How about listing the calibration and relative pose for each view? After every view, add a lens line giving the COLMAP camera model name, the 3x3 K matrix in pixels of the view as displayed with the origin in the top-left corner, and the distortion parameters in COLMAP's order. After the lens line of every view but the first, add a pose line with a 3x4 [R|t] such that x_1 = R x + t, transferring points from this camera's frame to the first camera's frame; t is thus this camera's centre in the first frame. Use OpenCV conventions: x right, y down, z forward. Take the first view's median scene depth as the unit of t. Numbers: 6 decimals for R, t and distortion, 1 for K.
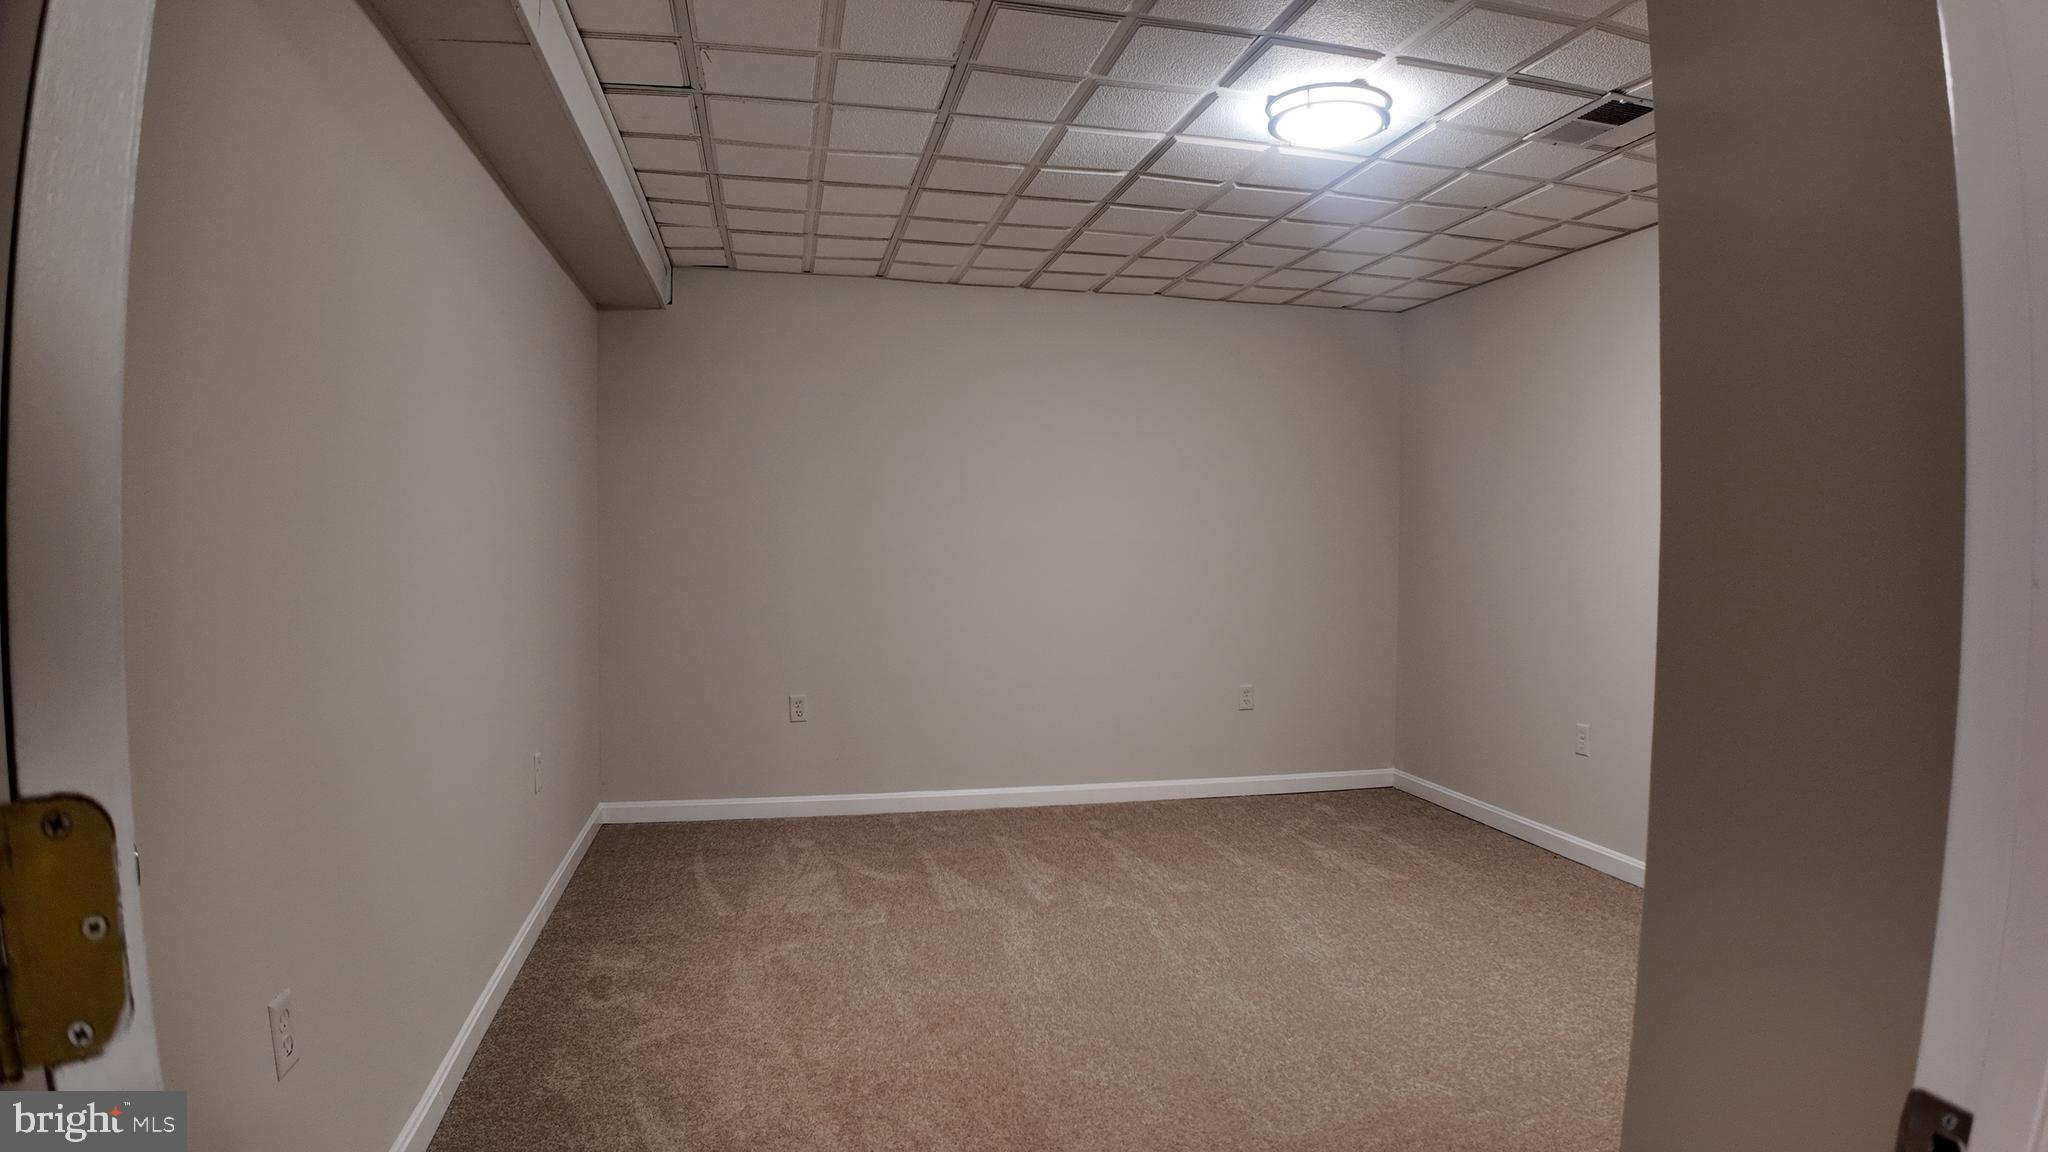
lens RADIAL K [[1090.1, 0, 1024.0], [0, 1090.1, 576.0], [0, 0, 1]] dist [-0.060960, -0.055699]
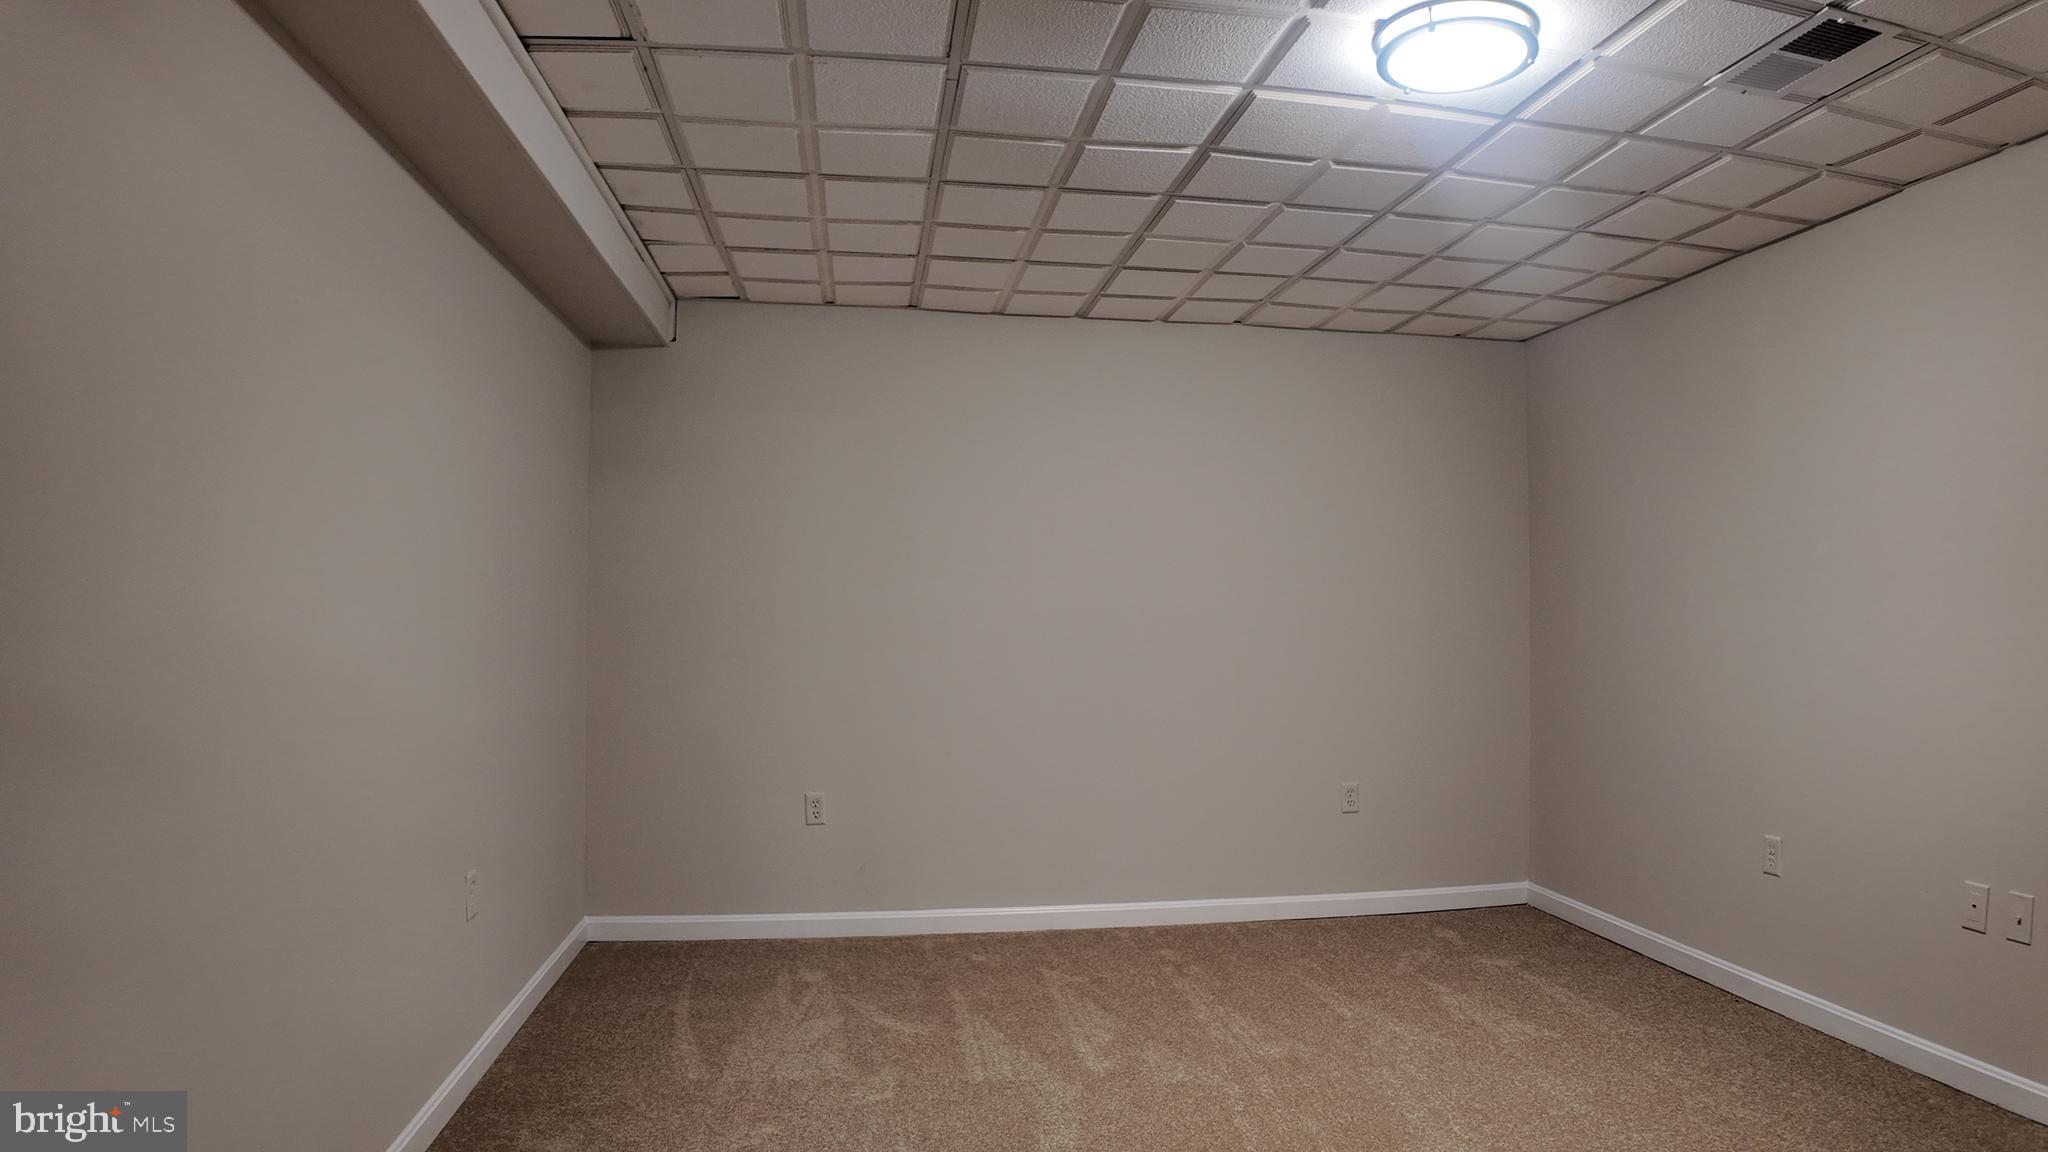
lens RADIAL K [[1090.1, 0, 1024.0], [0, 1090.1, 576.0], [0, 0, 1]] dist [-0.060960, -0.055699]
pose [[0.997033, -0.004626, -0.076840, 0.024505], [-0.000359, 0.997903, -0.064731, -0.006163], [0.076978, 0.064566, 0.994940, 0.181703]]
